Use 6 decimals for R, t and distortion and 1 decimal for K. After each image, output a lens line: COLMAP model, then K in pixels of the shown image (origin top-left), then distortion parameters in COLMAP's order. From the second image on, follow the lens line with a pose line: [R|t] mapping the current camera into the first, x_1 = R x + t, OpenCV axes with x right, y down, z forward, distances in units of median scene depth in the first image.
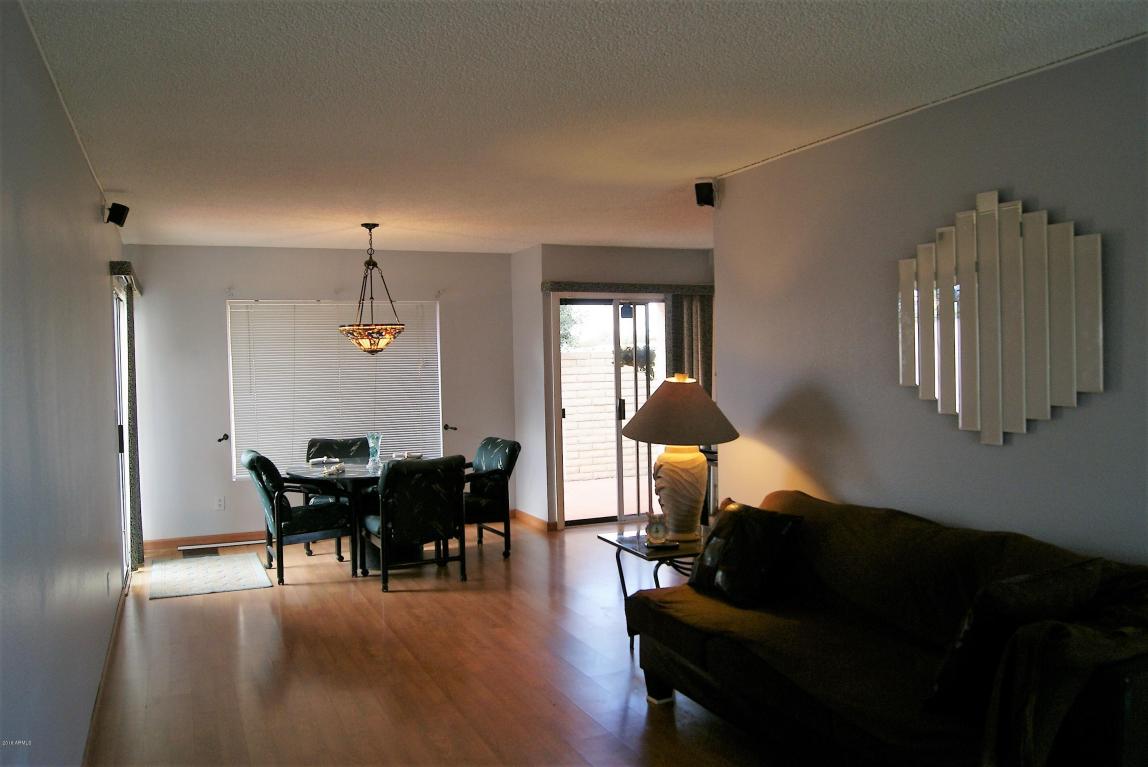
lens RADIAL K [[911.4, 0, 574.0], [0, 911.4, 383.5], [0, 0, 1]] dist [-0.080106, 0.007345]
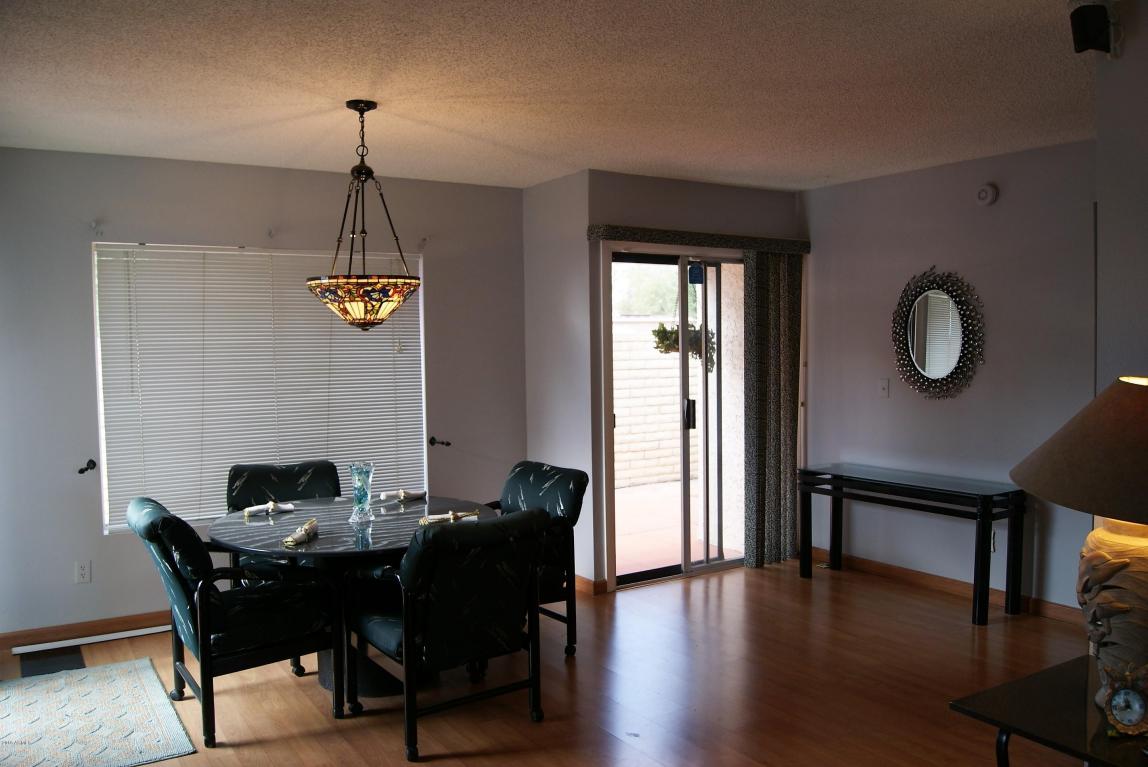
lens RADIAL K [[908.5, 0, 574.0], [0, 908.5, 383.5], [0, 0, 1]] dist [-0.081765, 0.010697]
pose [[0.988854, -0.000349, 0.148888, -0.170060], [-0.001937, 0.999883, 0.015203, -0.006552], [-0.148876, -0.015322, 0.988737, 0.398158]]
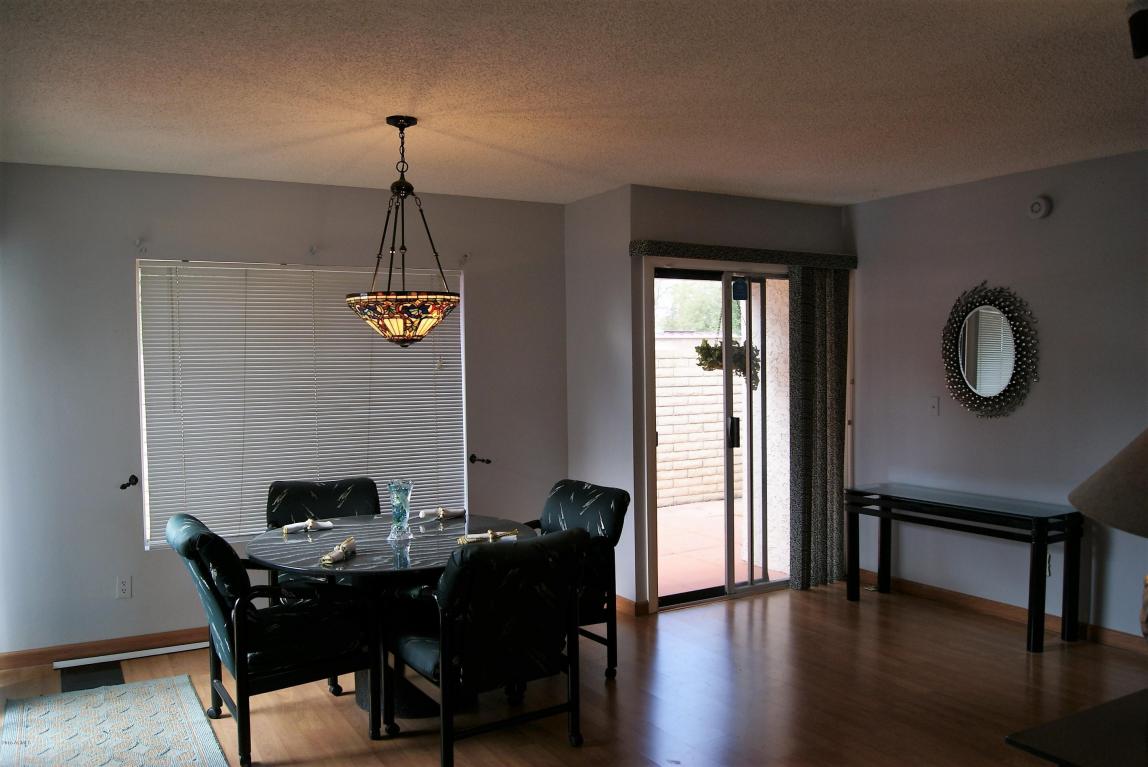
lens RADIAL K [[911.4, 0, 574.0], [0, 911.4, 383.5], [0, 0, 1]] dist [-0.080106, 0.007345]
pose [[0.994788, 0.004188, 0.101882, -0.167670], [-0.003879, 0.999987, -0.003227, -0.006910], [-0.101894, 0.002815, 0.994791, 0.405246]]
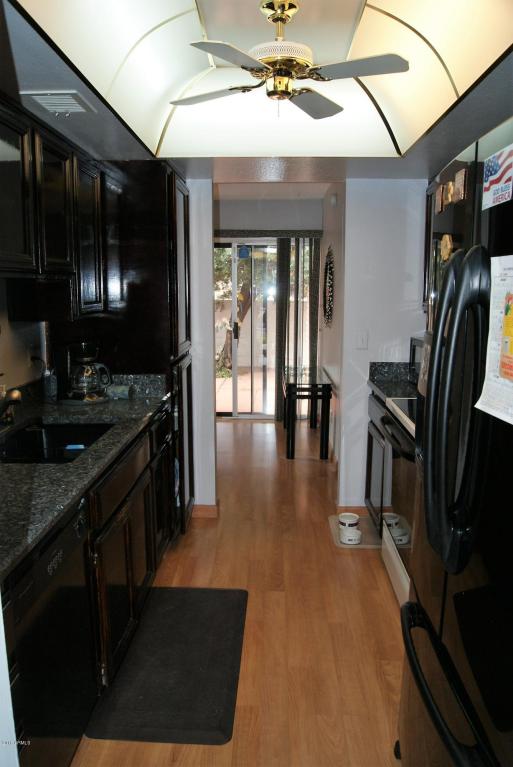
lens RADIAL K [[607.0, 0, 241.7], [0, 607.0, 391.9], [0, 0, 1]] dist [-0.081765, 0.010697]
pose [[0.891362, 0.101689, -0.441739, 0.541655], [-0.033476, 0.986619, 0.159572, -0.028064], [0.452055, -0.127449, 0.882838, 0.294888]]
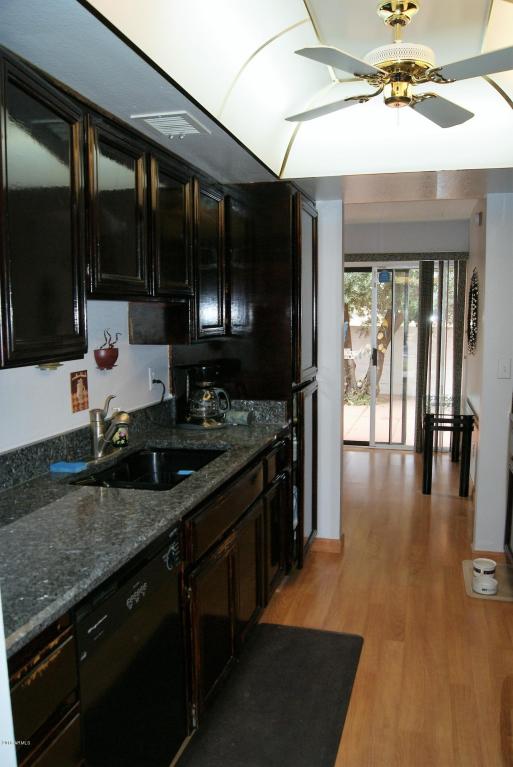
lens RADIAL K [[608.9, 0, 252.3], [0, 608.9, 390.9], [0, 0, 1]] dist [-0.080106, 0.007345]
pose [[0.769176, 0.100787, -0.631039, 0.546439], [-0.029342, 0.992013, 0.122675, -0.027129], [0.638363, -0.075843, 0.765990, 0.318527]]
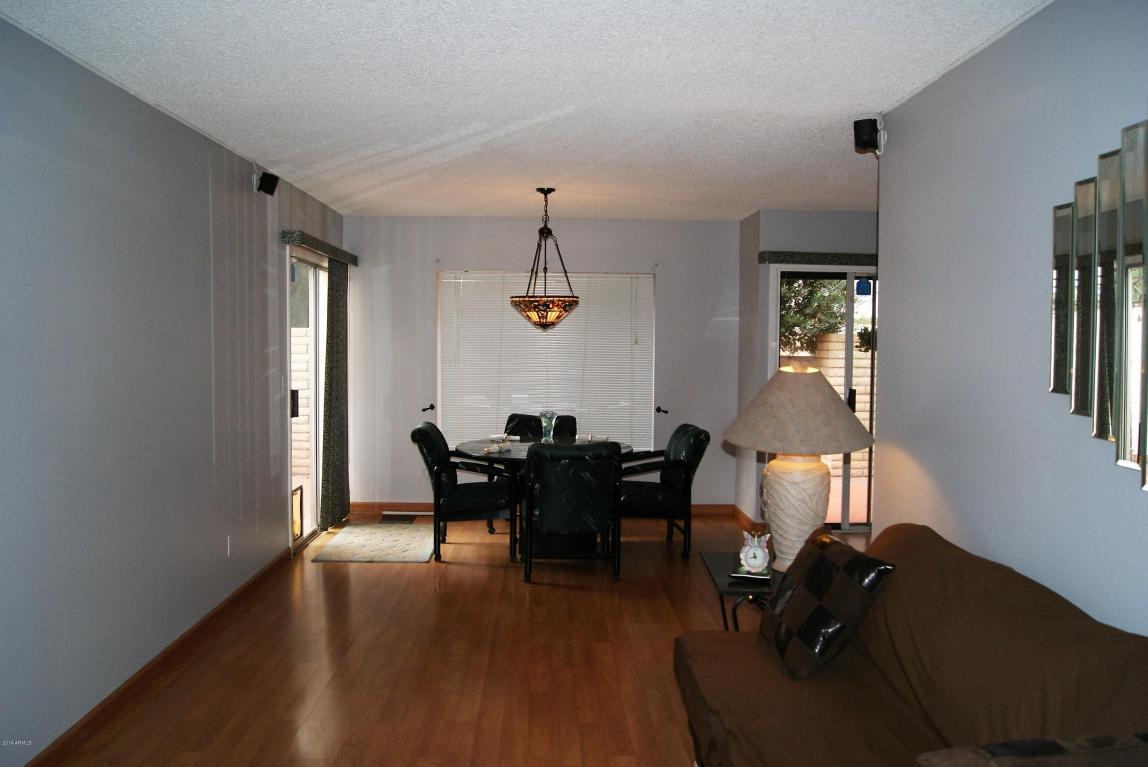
lens RADIAL K [[911.4, 0, 574.0], [0, 911.4, 383.5], [0, 0, 1]] dist [-0.080106, 0.007345]
pose [[0.925877, 0.048453, -0.374705, 0.156827], [-0.039416, 0.998718, 0.031750, -0.005956], [0.375764, -0.014627, 0.926600, 0.133504]]
